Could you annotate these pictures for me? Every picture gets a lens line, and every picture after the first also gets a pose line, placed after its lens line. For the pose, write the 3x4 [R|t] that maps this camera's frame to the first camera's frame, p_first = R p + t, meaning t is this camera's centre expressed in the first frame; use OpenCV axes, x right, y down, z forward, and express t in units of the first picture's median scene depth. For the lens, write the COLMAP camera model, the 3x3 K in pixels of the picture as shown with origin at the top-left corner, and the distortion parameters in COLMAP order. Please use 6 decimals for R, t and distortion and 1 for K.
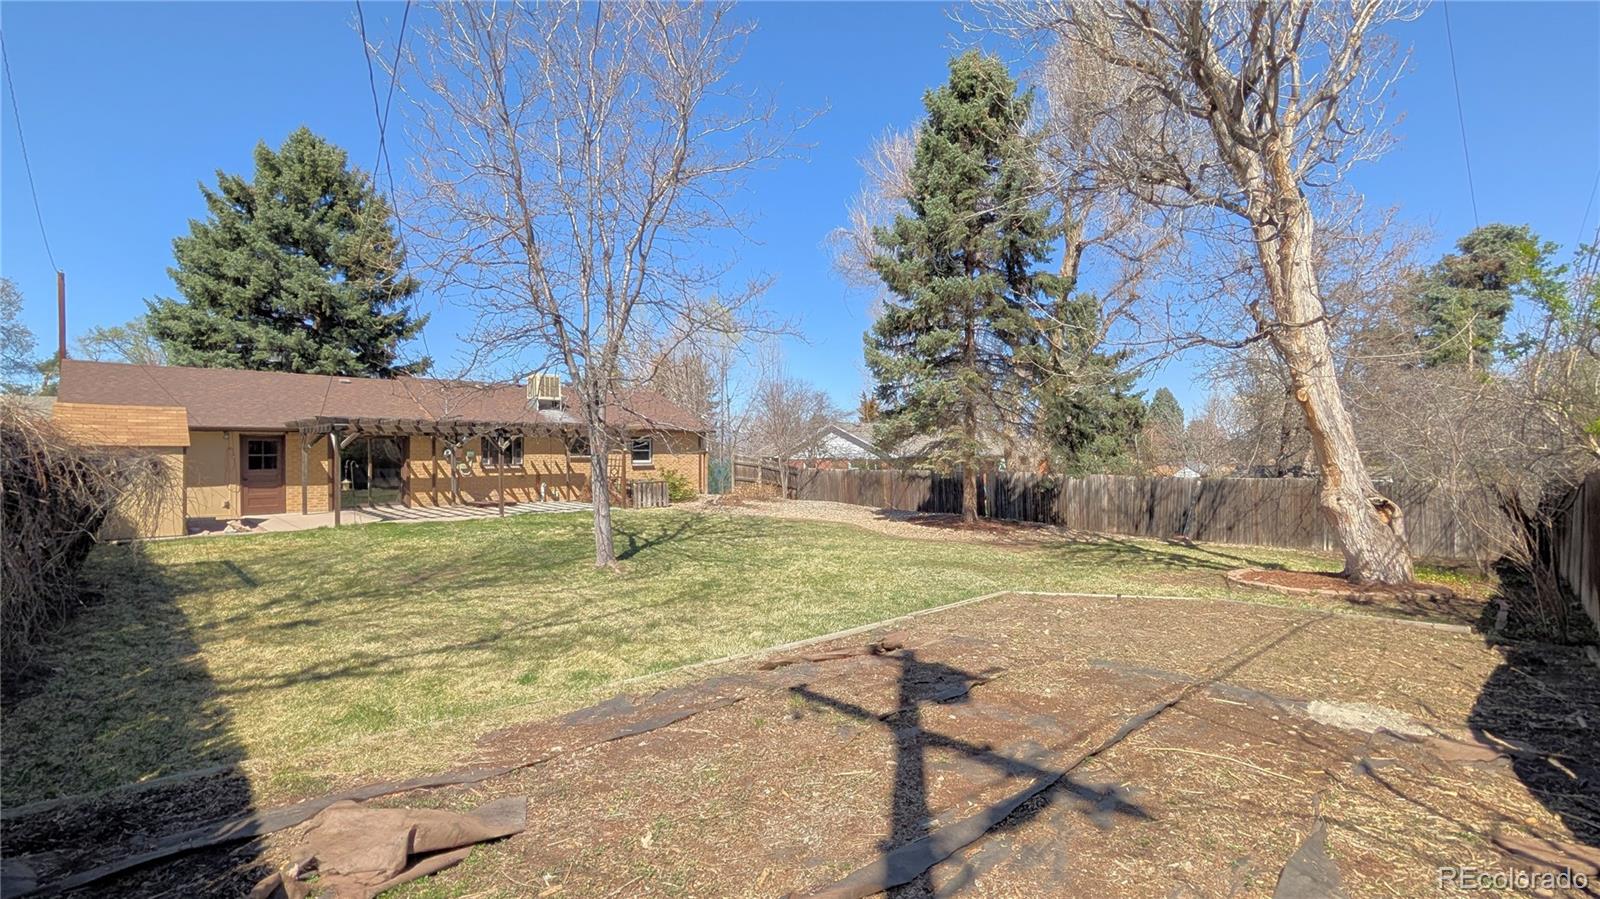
lens RADIAL K [[707.5, 0, 797.9], [0, 707.5, 451.6], [0, 0, 1]] dist [0.003420, -0.000069]
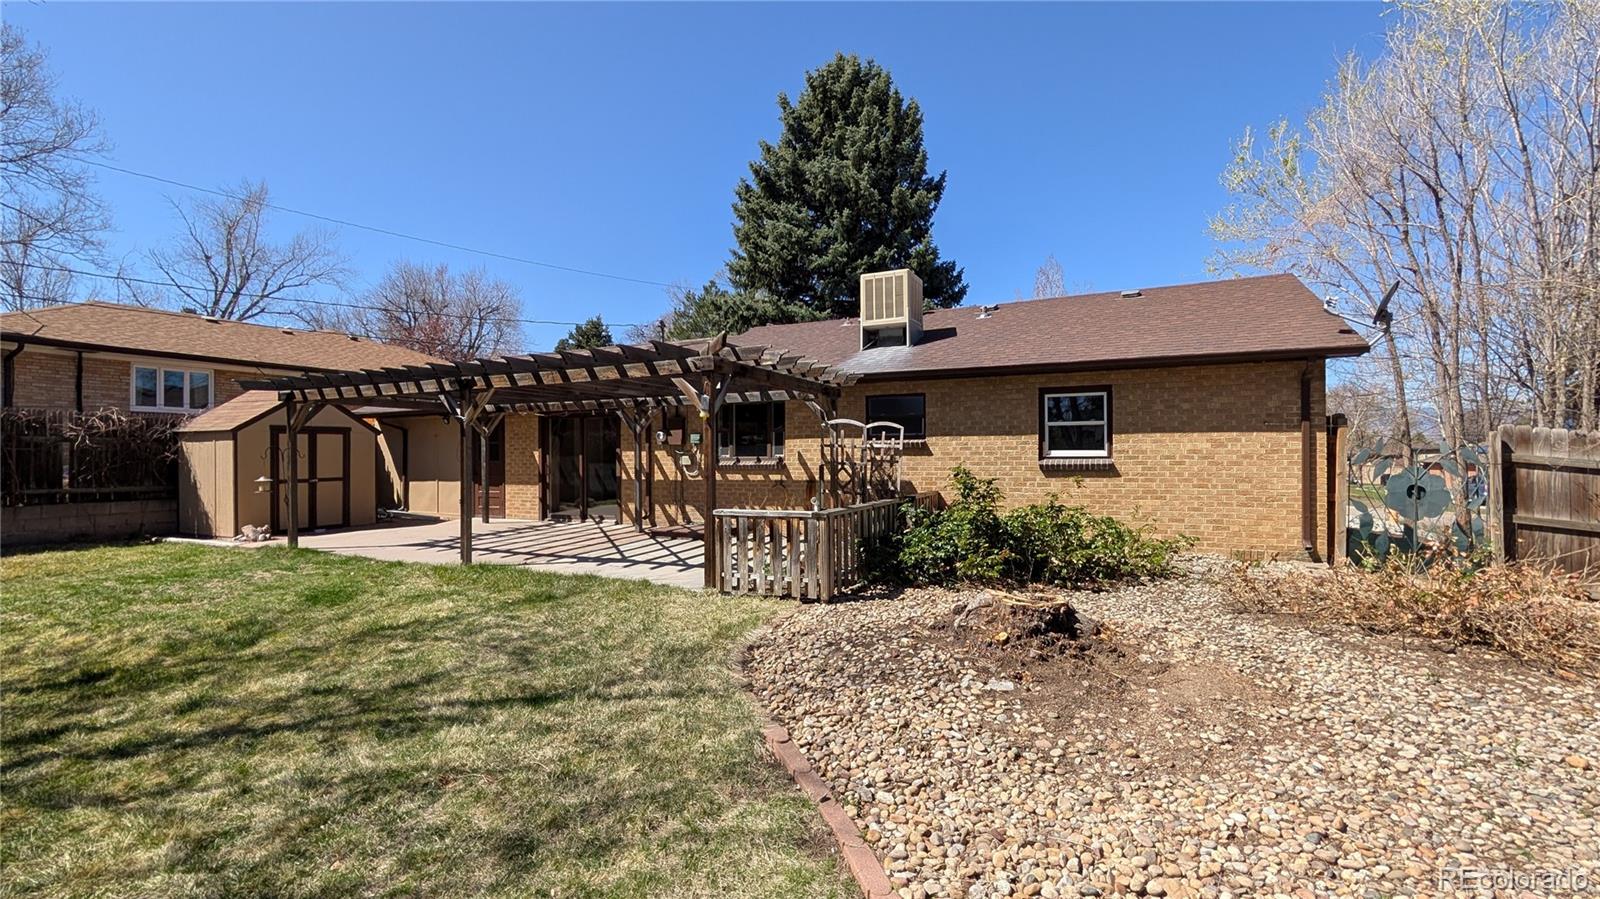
lens RADIAL K [[707.5, 0, 800.0], [0, 707.5, 456.0], [0, 0, 1]] dist [0.003420, -0.000069]
pose [[0.349339, 0.001296, -0.936995, 0.087735], [0.006755, 0.999970, 0.003902, 0.014975], [0.936972, -0.007693, 0.349320, 0.859886]]
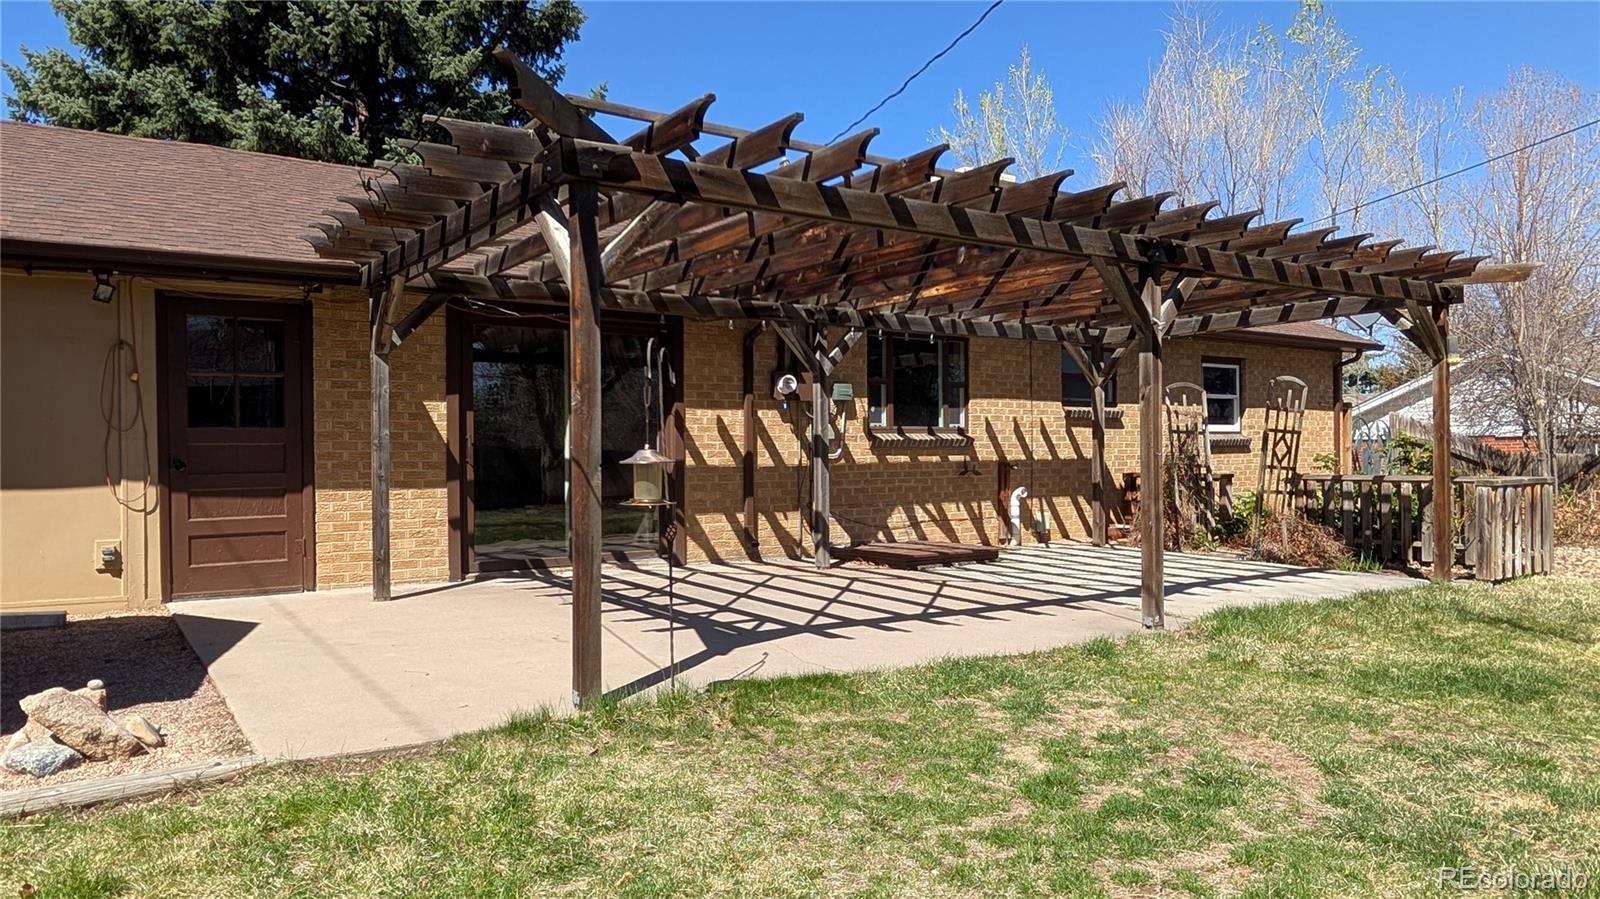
lens RADIAL K [[1060.7, 0, 808.9], [0, 1060.7, 455.2], [0, 0, 1]] dist [0.002480, 0.001307]
pose [[0.985825, -0.001210, -0.167774, -0.389151], [0.002281, 0.999978, 0.006188, 0.027664], [0.167763, -0.006483, 0.985806, 0.525347]]
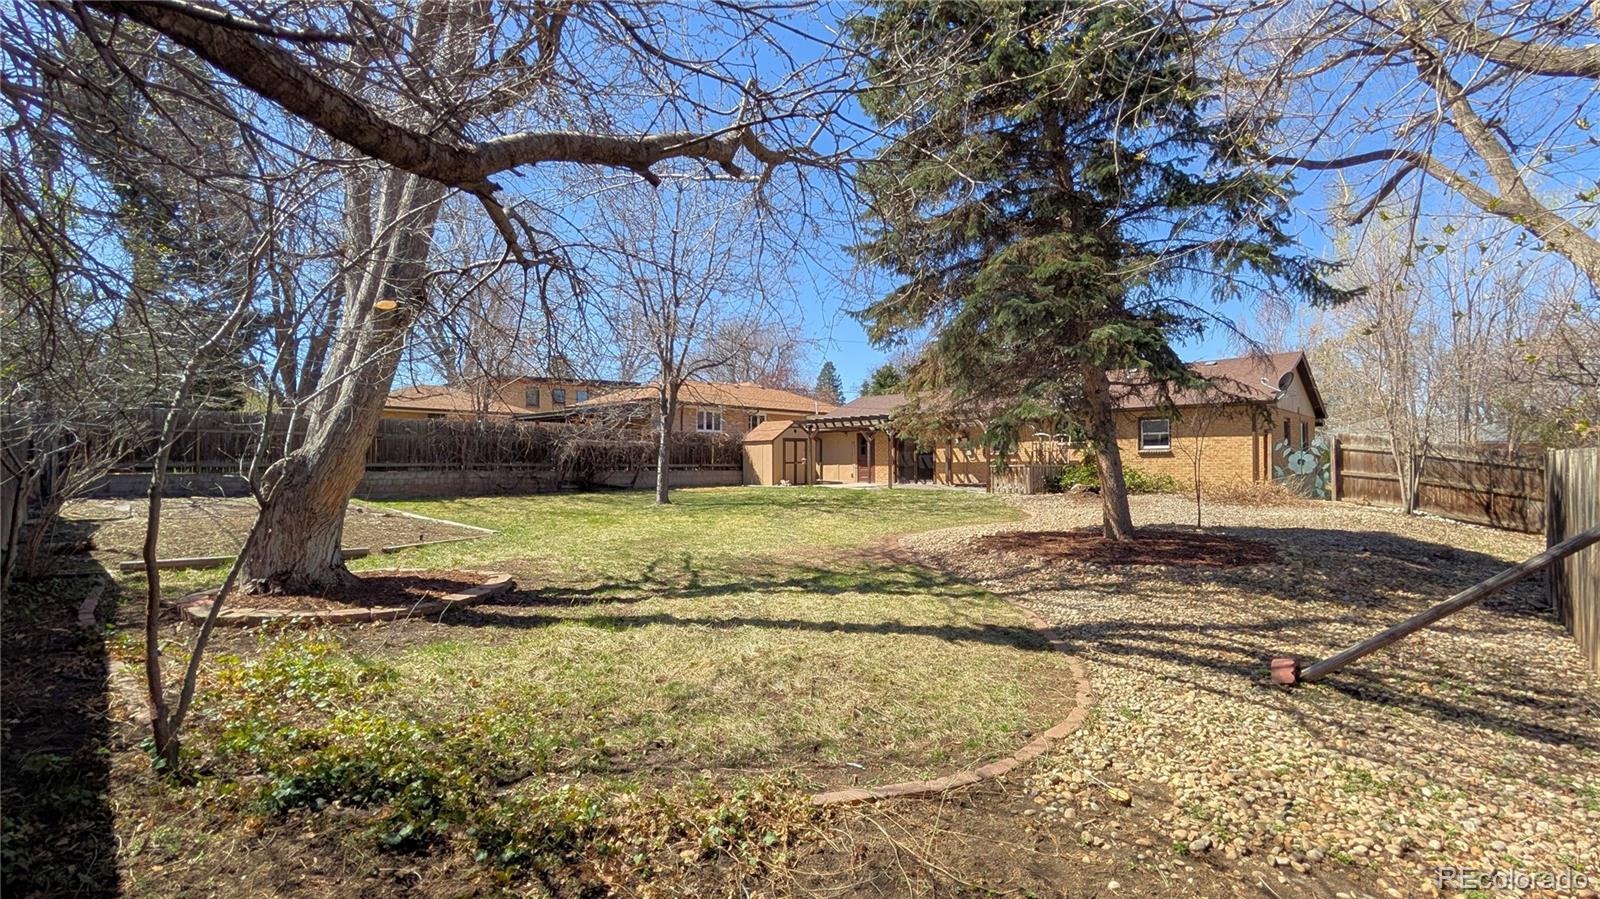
lens RADIAL K [[707.5, 0, 797.0], [0, 707.5, 457.4], [0, 0, 1]] dist [0.003420, -0.000069]
pose [[0.007948, -0.007078, -0.999943, 0.686765], [0.004733, 0.999964, -0.007041, 0.034219], [0.999957, -0.004677, 0.007982, 0.680557]]
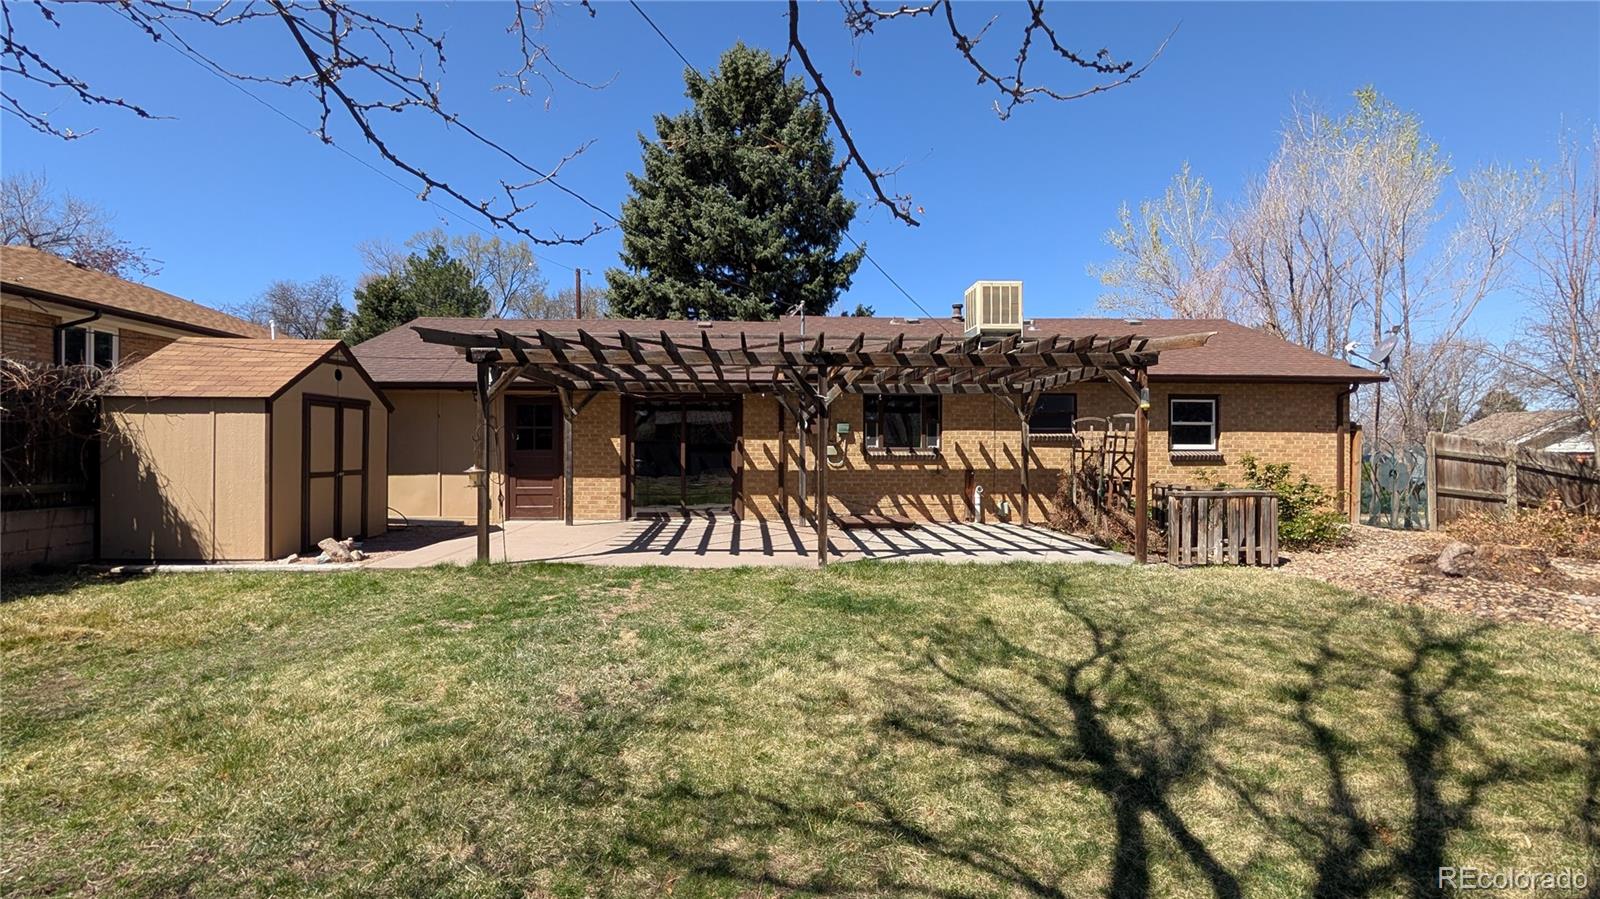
lens RADIAL K [[707.5, 0, 806.2], [0, 707.5, 452.5], [0, 0, 1]] dist [0.003420, -0.000069]
pose [[0.754663, 0.004735, -0.656096, -0.123636], [-0.003718, 0.999989, 0.002940, 0.020058], [0.656102, 0.000220, 0.754672, 0.556532]]
